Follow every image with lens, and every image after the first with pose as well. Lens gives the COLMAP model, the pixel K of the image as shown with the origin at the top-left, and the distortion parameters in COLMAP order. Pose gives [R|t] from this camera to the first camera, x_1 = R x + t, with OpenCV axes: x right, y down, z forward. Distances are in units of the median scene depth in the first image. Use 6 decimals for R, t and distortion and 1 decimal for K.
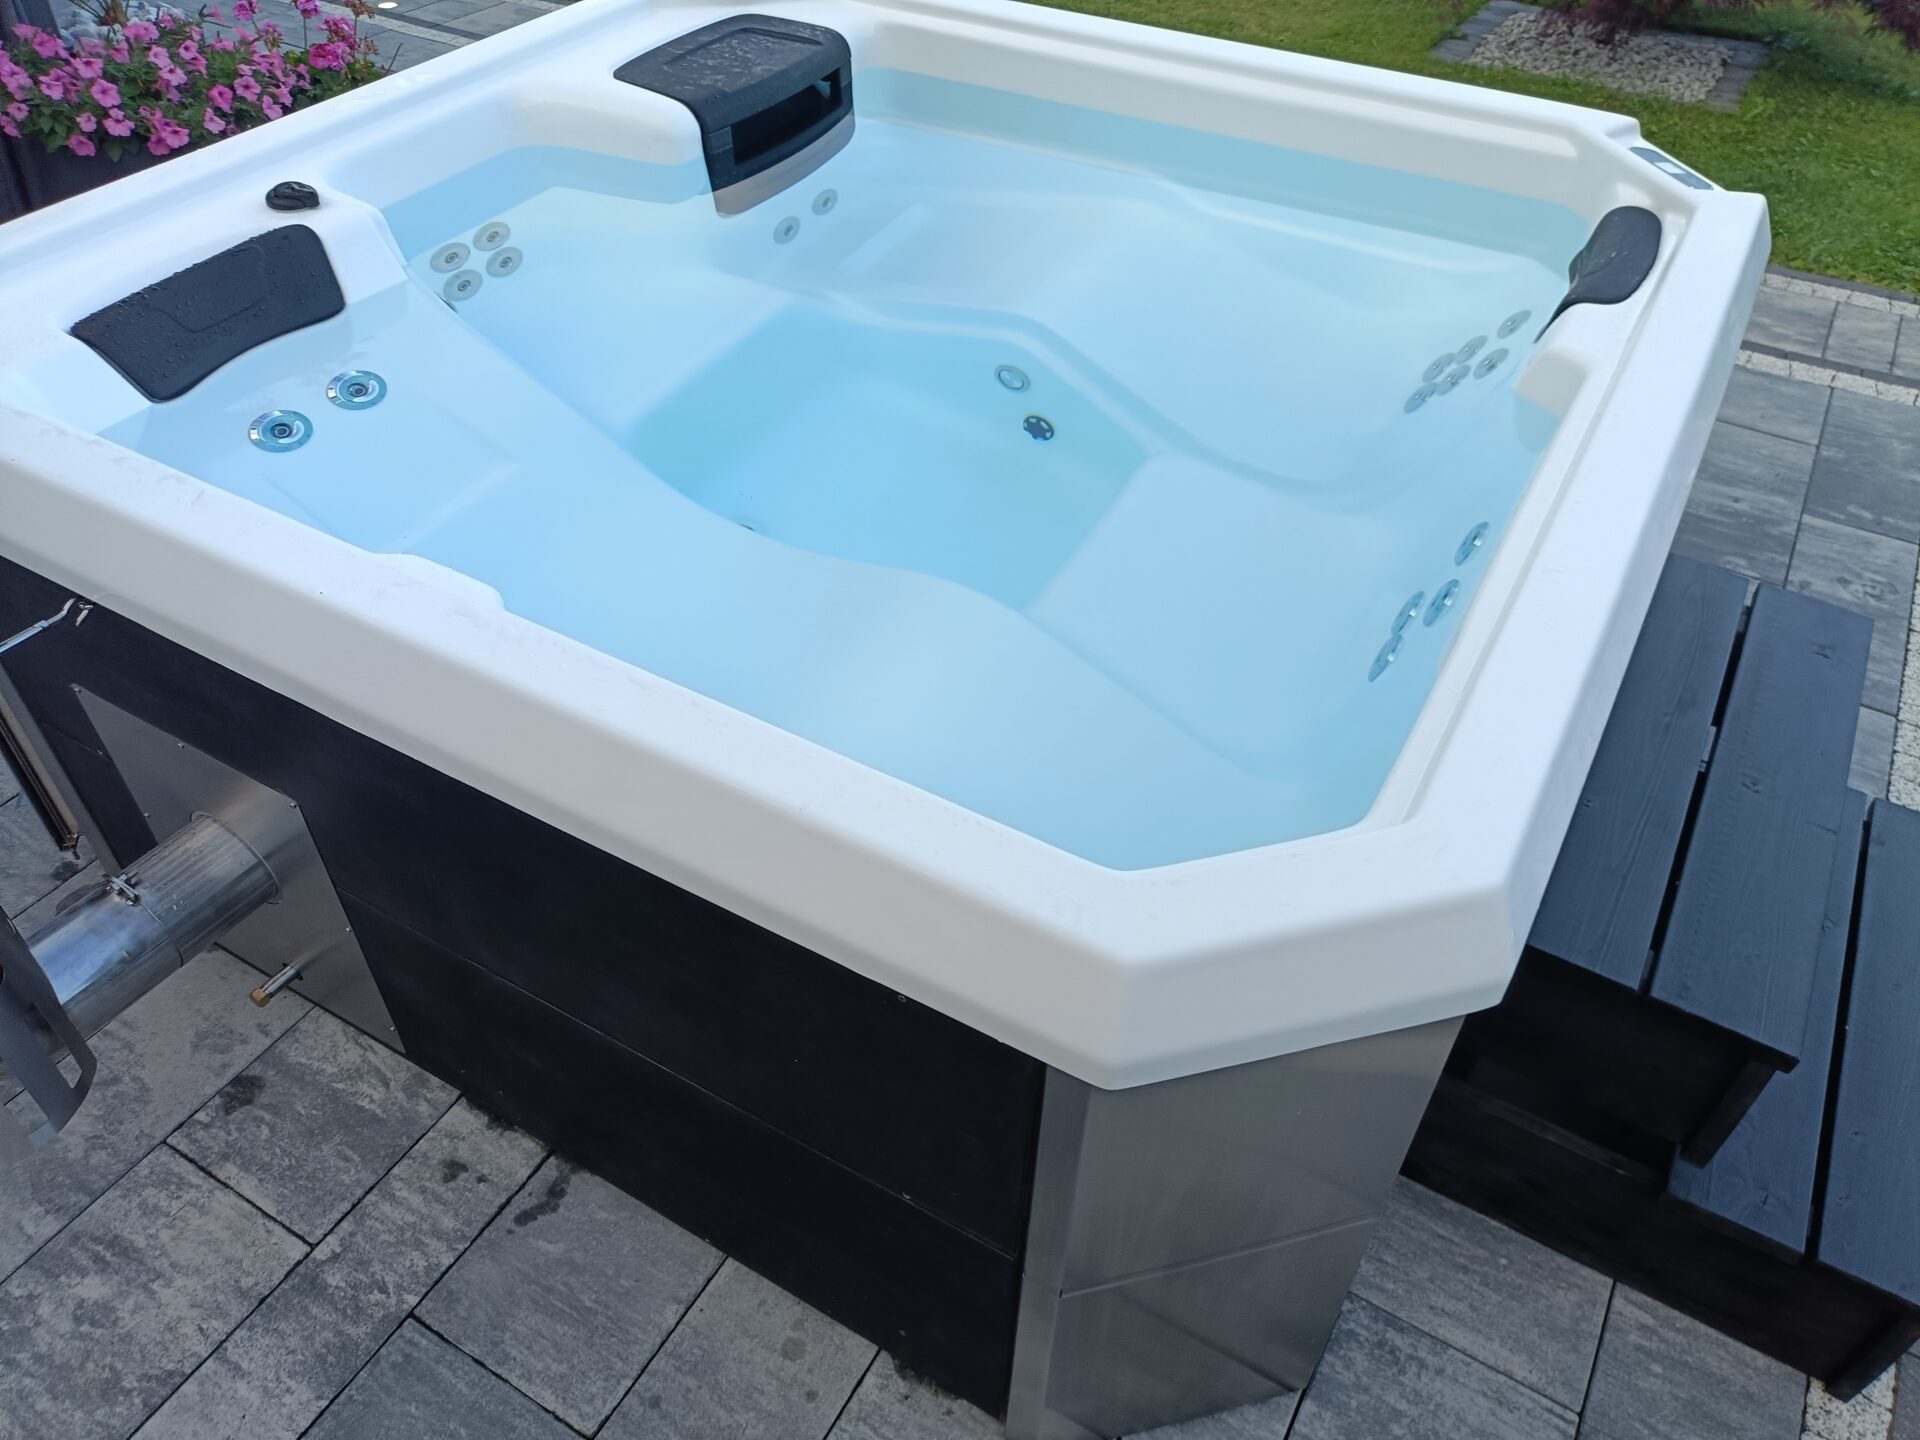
lens RADIAL K [[1413.4, 0, 941.2], [0, 1413.4, 725.3], [0, 0, 1]] dist [-0.000490, 0.008272]
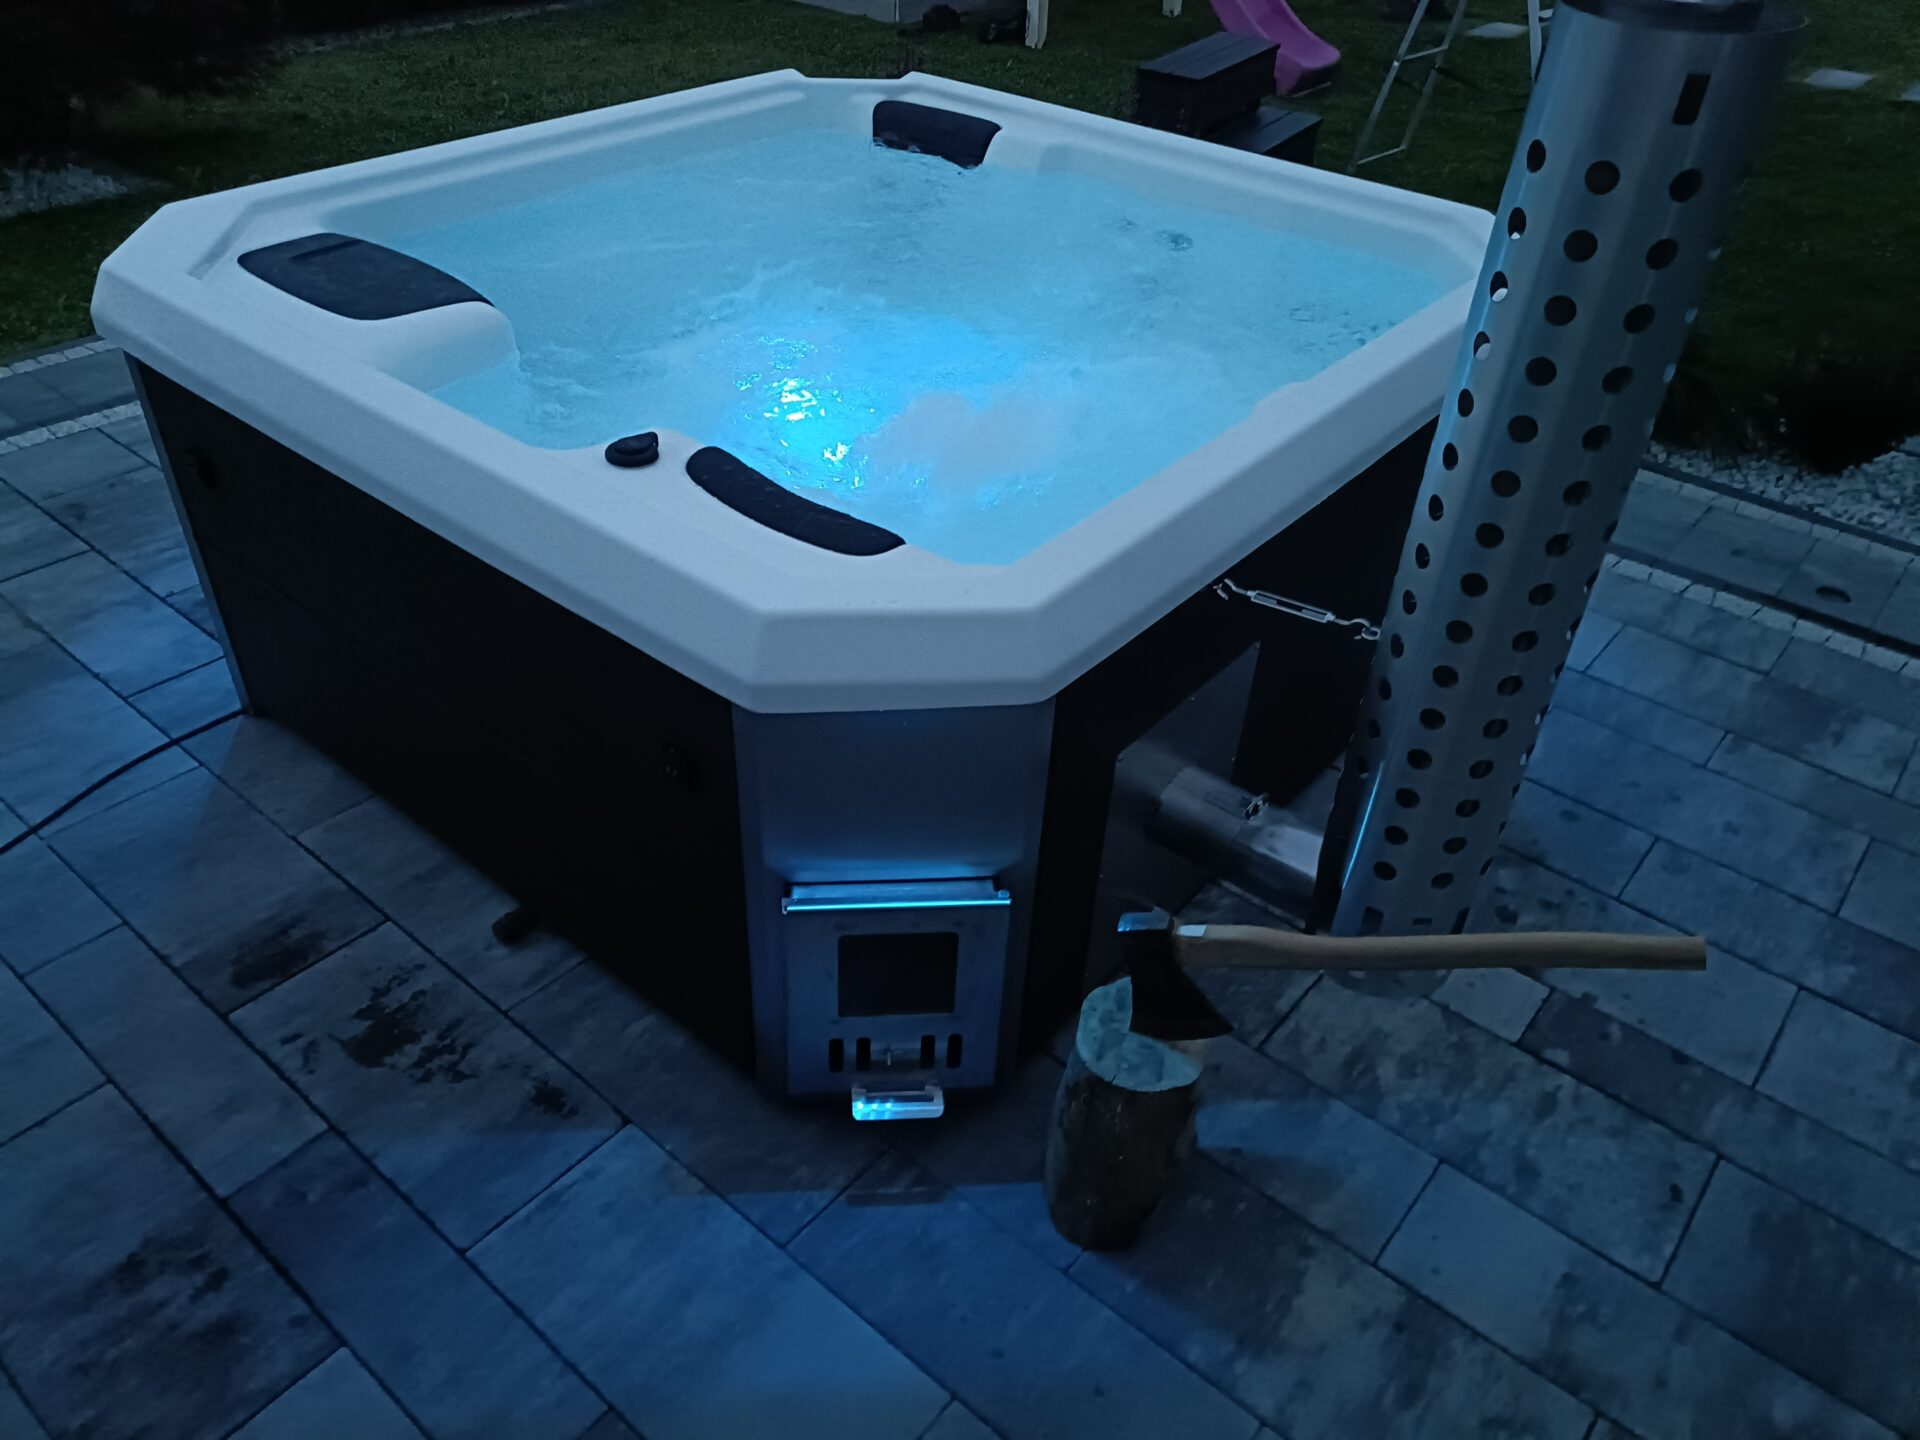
lens RADIAL K [[1420.4, 0, 946.4], [0, 1420.4, 718.5], [0, 0, 1]] dist [0.032683, -0.023421]
pose [[0.163501, -0.596543, 0.785750, -1.418751], [0.644702, 0.667479, 0.372600, -0.524630], [-0.746744, 0.445655, 0.493726, 0.498684]]
